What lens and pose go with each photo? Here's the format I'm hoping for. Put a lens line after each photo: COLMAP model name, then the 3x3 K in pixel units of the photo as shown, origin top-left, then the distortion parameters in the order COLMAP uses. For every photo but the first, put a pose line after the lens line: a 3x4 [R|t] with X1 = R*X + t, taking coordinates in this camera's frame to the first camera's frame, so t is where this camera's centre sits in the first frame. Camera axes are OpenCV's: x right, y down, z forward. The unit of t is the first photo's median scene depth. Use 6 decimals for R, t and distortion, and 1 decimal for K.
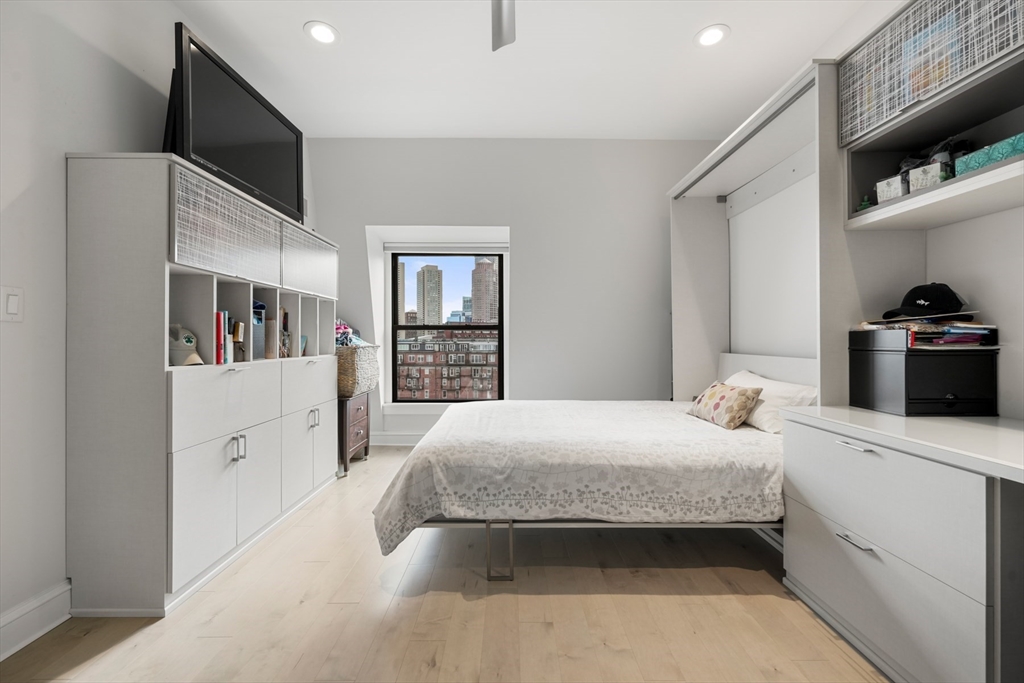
lens RADIAL K [[429.4, 0, 515.5], [0, 429.4, 339.1], [0, 0, 1]] dist [-0.000314, -0.000004]
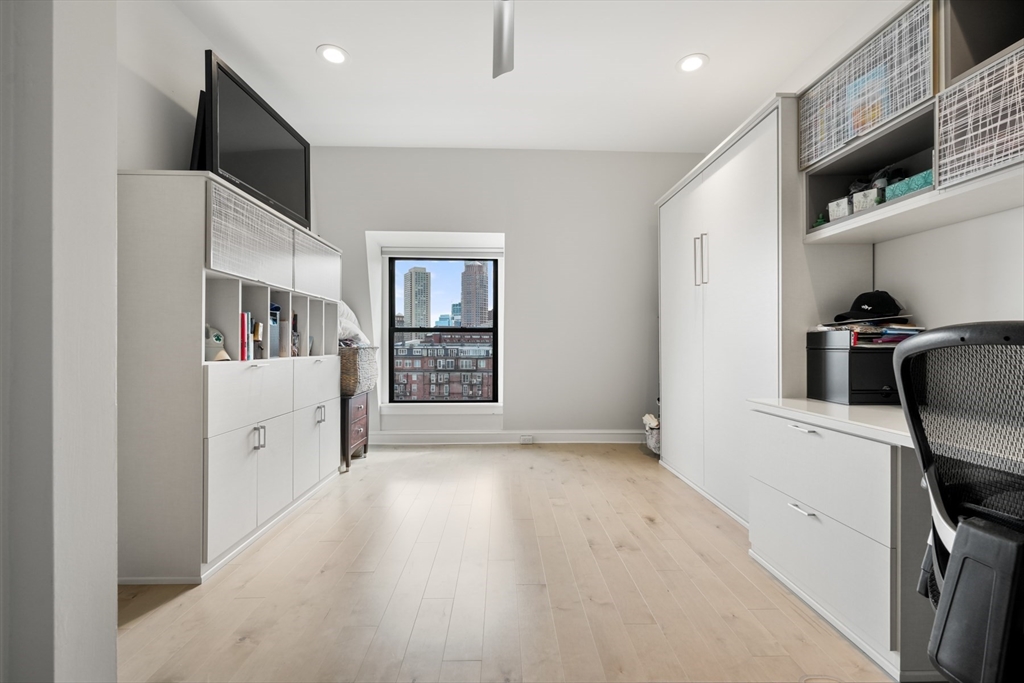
lens RADIAL K [[445.5, 0, 515.4], [0, 445.5, 344.1], [0, 0, 1]] dist [-0.000298, -0.000403]
pose [[0.999774, 0.003377, 0.020996, -0.019712], [-0.003366, 0.999994, -0.000536, 0.015590], [-0.020998, 0.000465, 0.999779, -0.163030]]
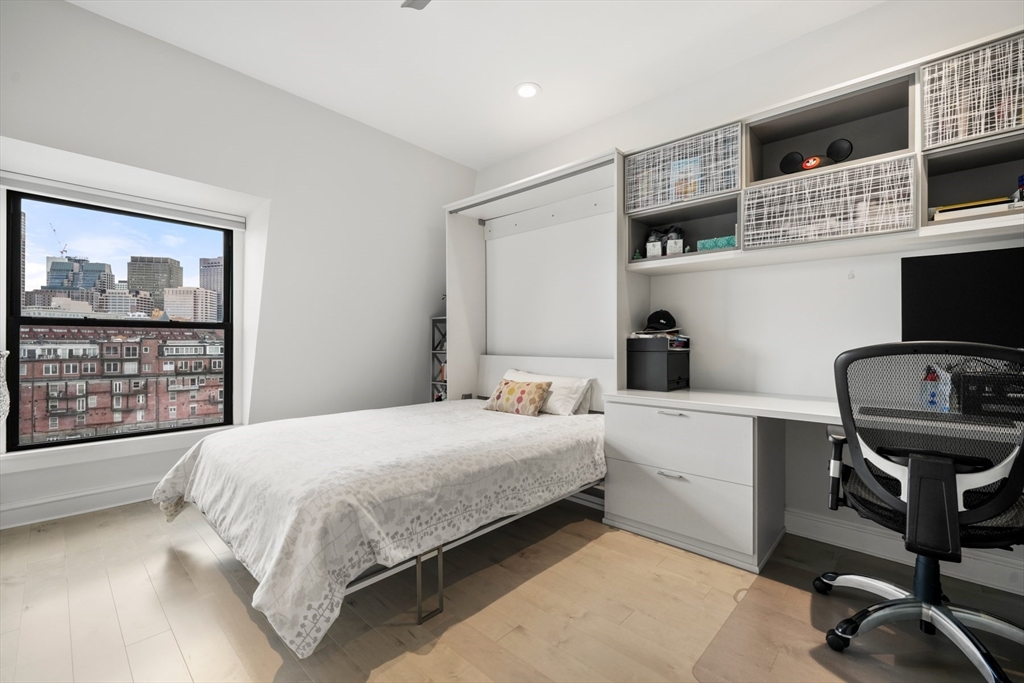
lens RADIAL K [[427.2, 0, 516.5], [0, 427.2, 340.1], [0, 0, 1]] dist [-0.000230, -0.000211]
pose [[0.679827, 0.008233, 0.733326, -0.565923], [-0.004766, 0.999965, -0.006809, -0.001217], [-0.733357, 0.001134, 0.679843, 0.278423]]
